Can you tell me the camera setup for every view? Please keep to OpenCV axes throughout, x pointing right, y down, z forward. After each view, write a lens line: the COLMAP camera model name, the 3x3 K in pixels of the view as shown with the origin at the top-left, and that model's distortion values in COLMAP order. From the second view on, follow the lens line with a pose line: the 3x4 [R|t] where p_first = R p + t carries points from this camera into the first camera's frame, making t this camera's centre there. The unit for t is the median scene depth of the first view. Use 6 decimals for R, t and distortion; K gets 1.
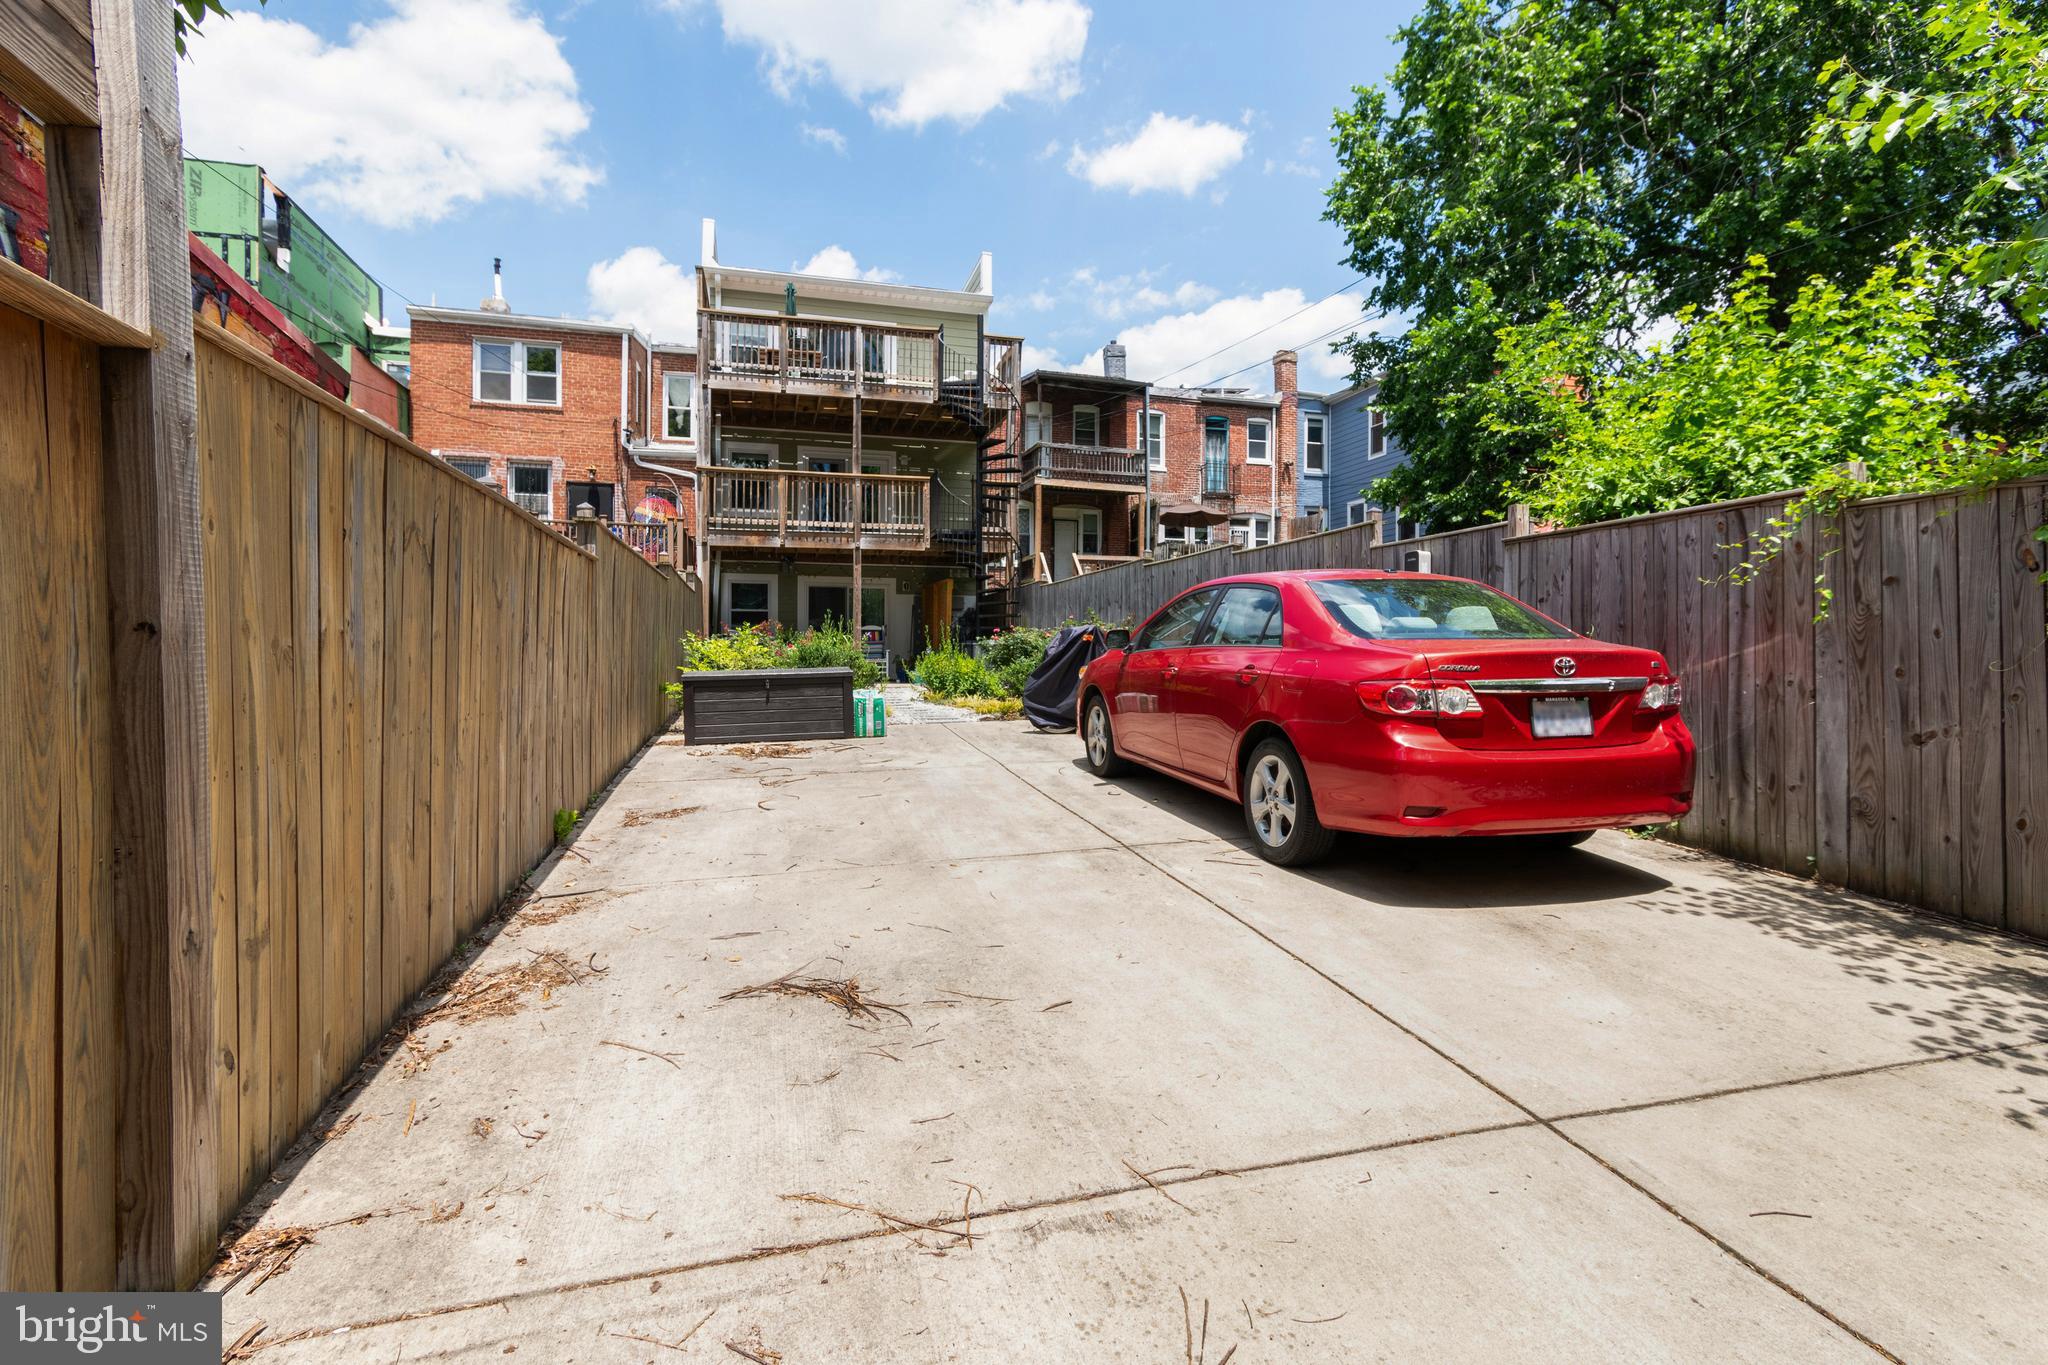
lens RADIAL K [[1008.8, 0, 1027.9], [0, 1008.8, 677.0], [0, 0, 1]] dist [-0.005398, -0.000798]
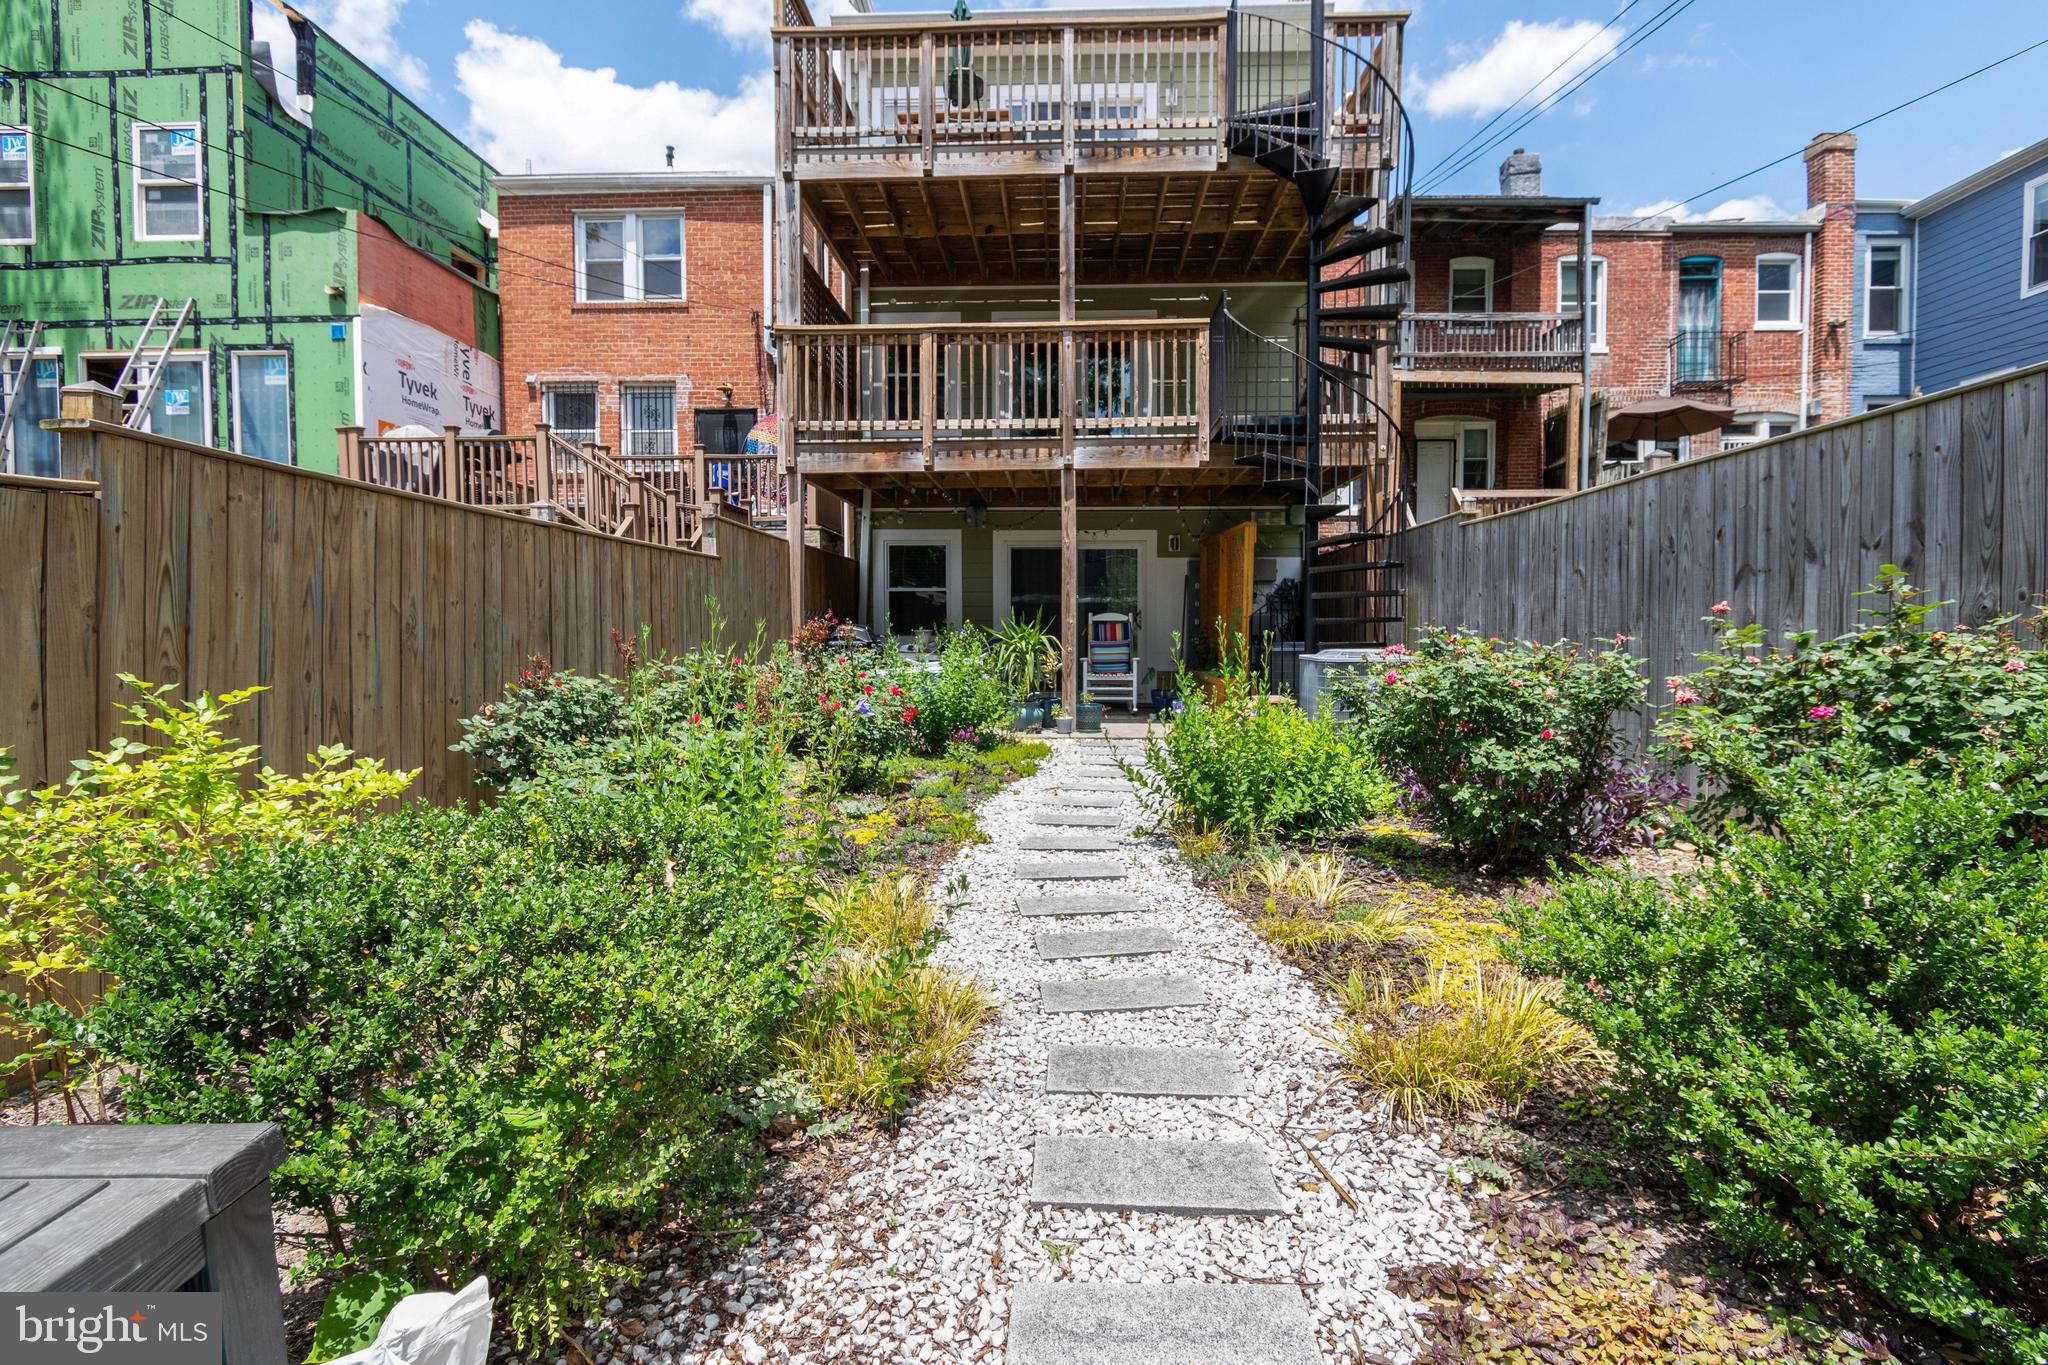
lens RADIAL K [[1008.8, 0, 1037.5], [0, 1008.8, 672.3], [0, 0, 1]] dist [-0.005398, -0.000798]
pose [[0.958532, 0.006980, -0.284899, -0.023497], [-0.000611, 0.999748, 0.022437, -0.022201], [0.284984, -0.021332, 0.958295, 0.323861]]
